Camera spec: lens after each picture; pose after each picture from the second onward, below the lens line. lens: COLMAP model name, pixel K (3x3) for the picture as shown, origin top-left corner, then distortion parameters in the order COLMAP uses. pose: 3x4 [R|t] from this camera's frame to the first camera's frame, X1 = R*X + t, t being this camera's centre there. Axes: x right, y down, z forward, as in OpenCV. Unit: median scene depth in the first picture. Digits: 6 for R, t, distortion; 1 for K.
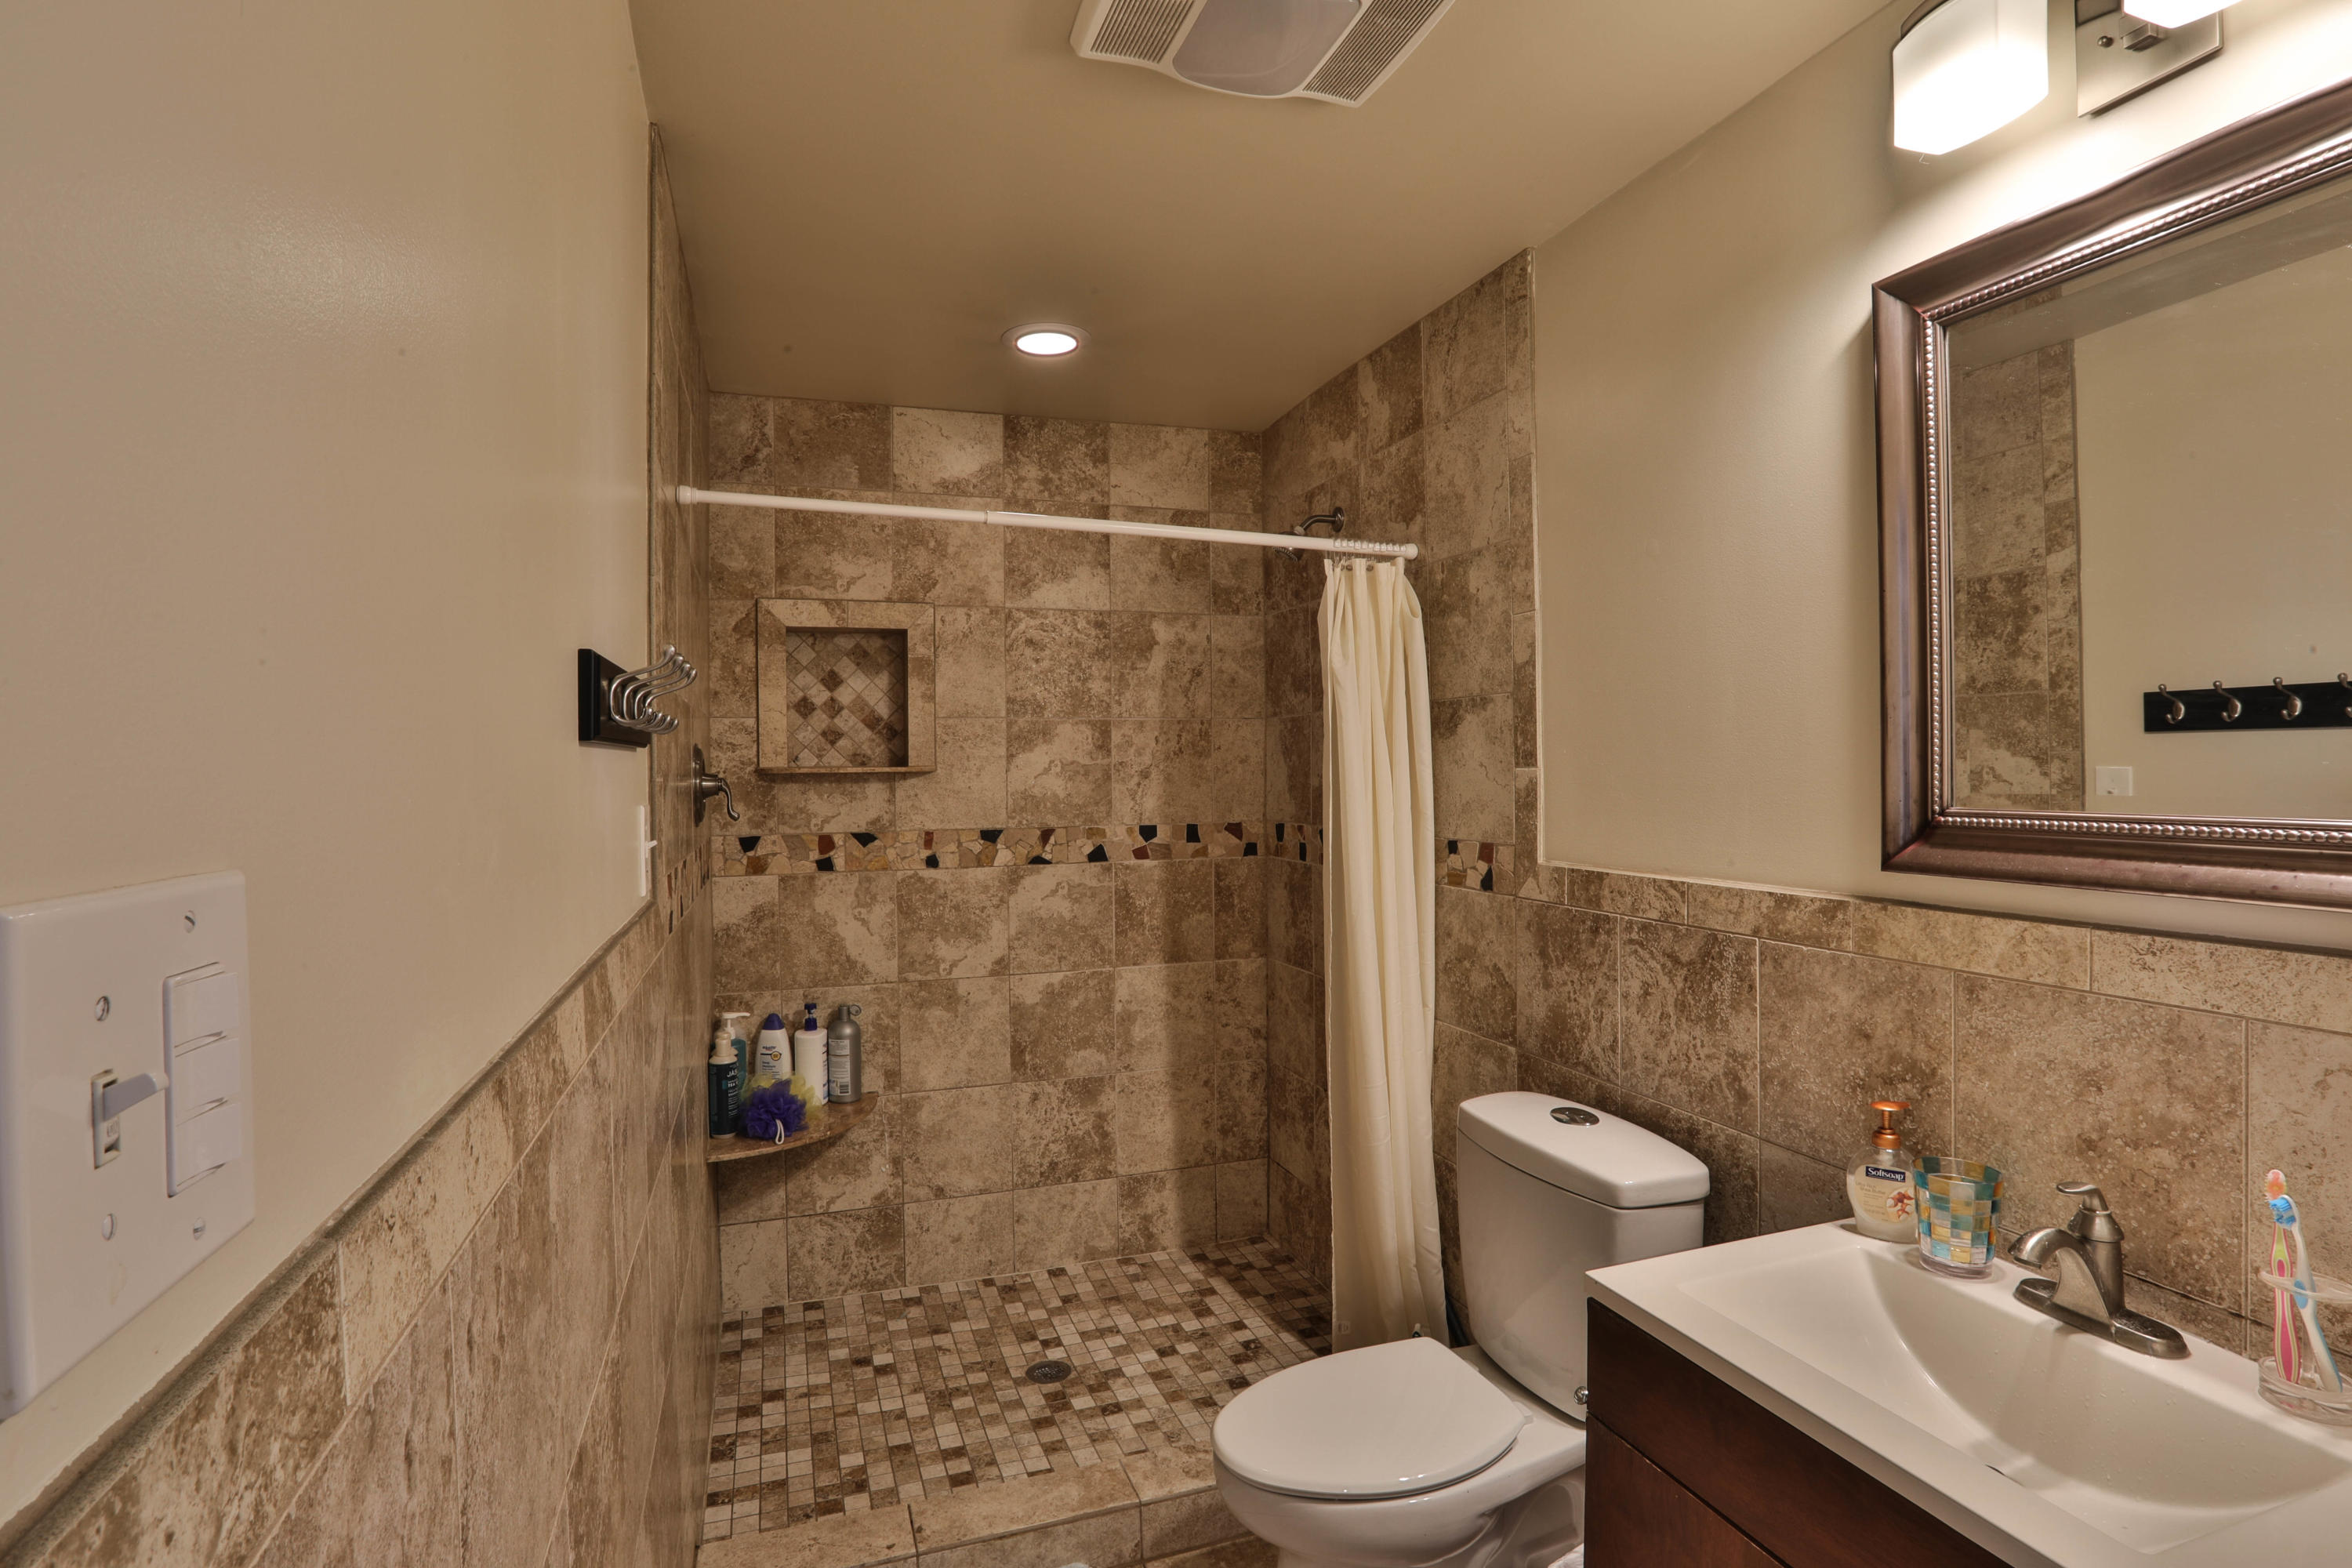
lens RADIAL K [[1135.5, 0, 1177.7], [0, 1135.5, 762.1], [0, 0, 1]] dist [-0.002283, 0.001475]
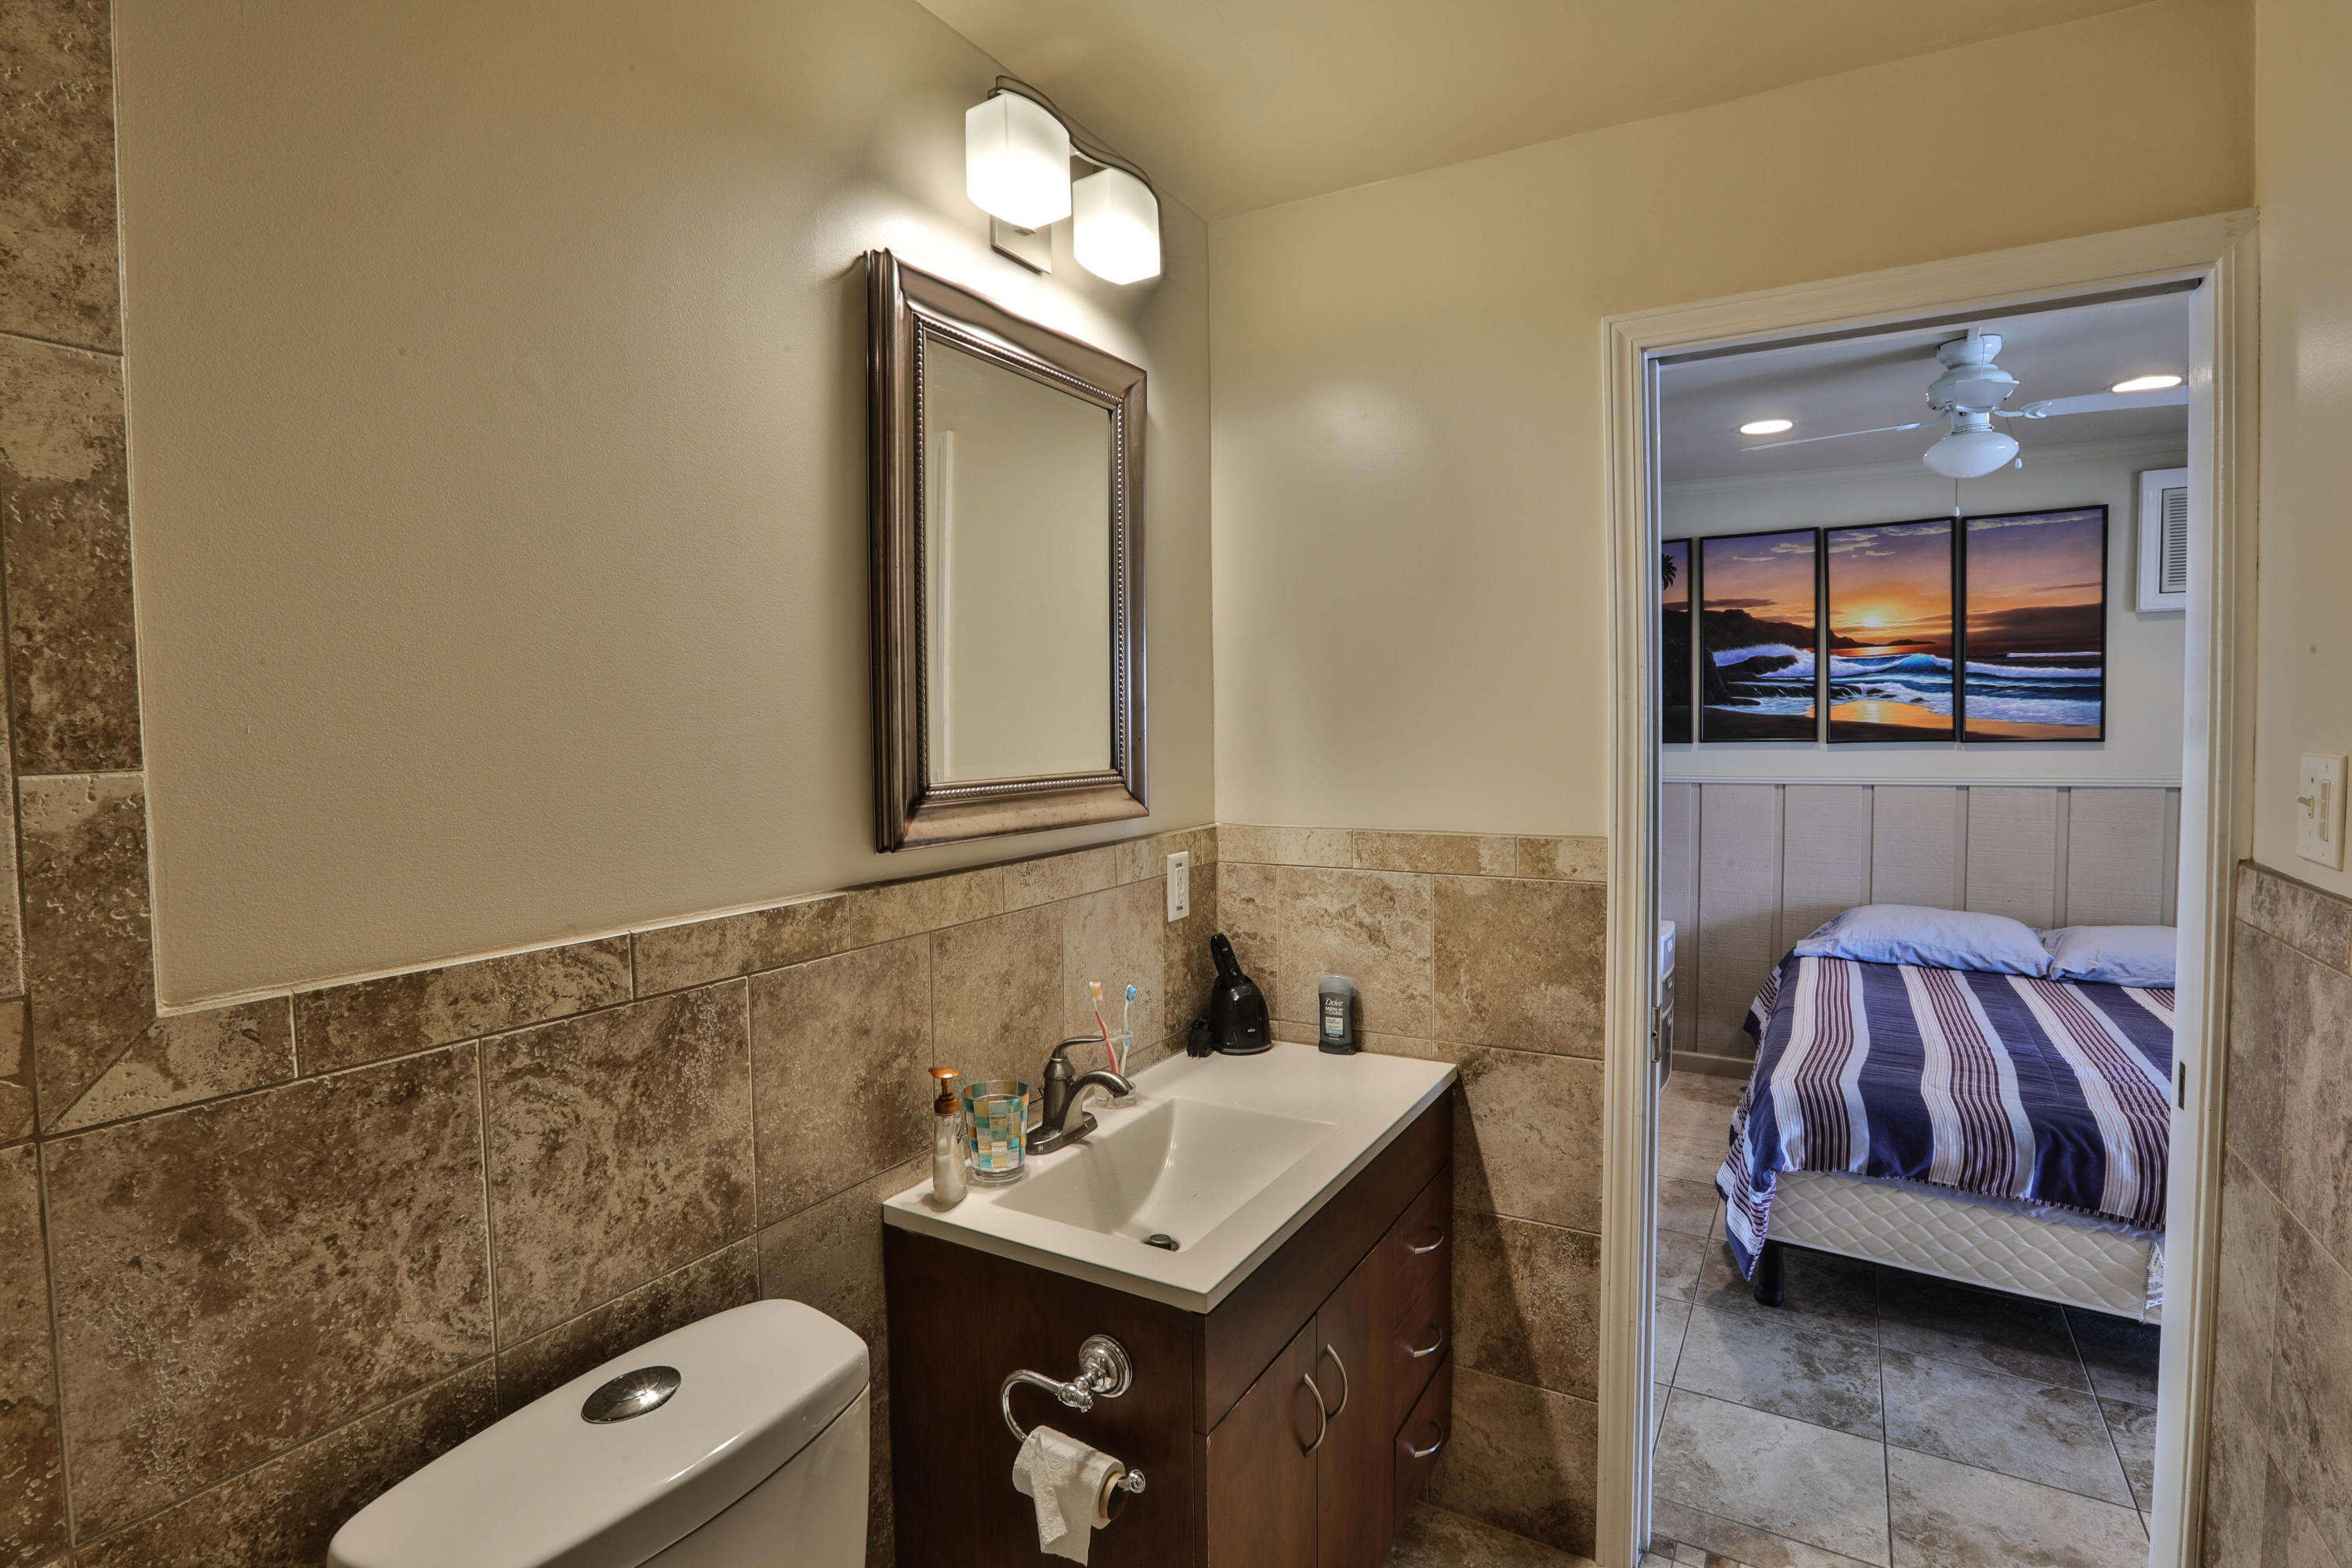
lens RADIAL K [[1135.5, 0, 1183.6], [0, 1135.5, 788.7], [0, 0, 1]] dist [-0.002283, 0.001475]
pose [[-0.632183, -0.021859, 0.774510, -0.245558], [0.020563, 0.998777, 0.044973, 0.000986], [-0.774546, 0.044358, -0.630960, 1.162301]]
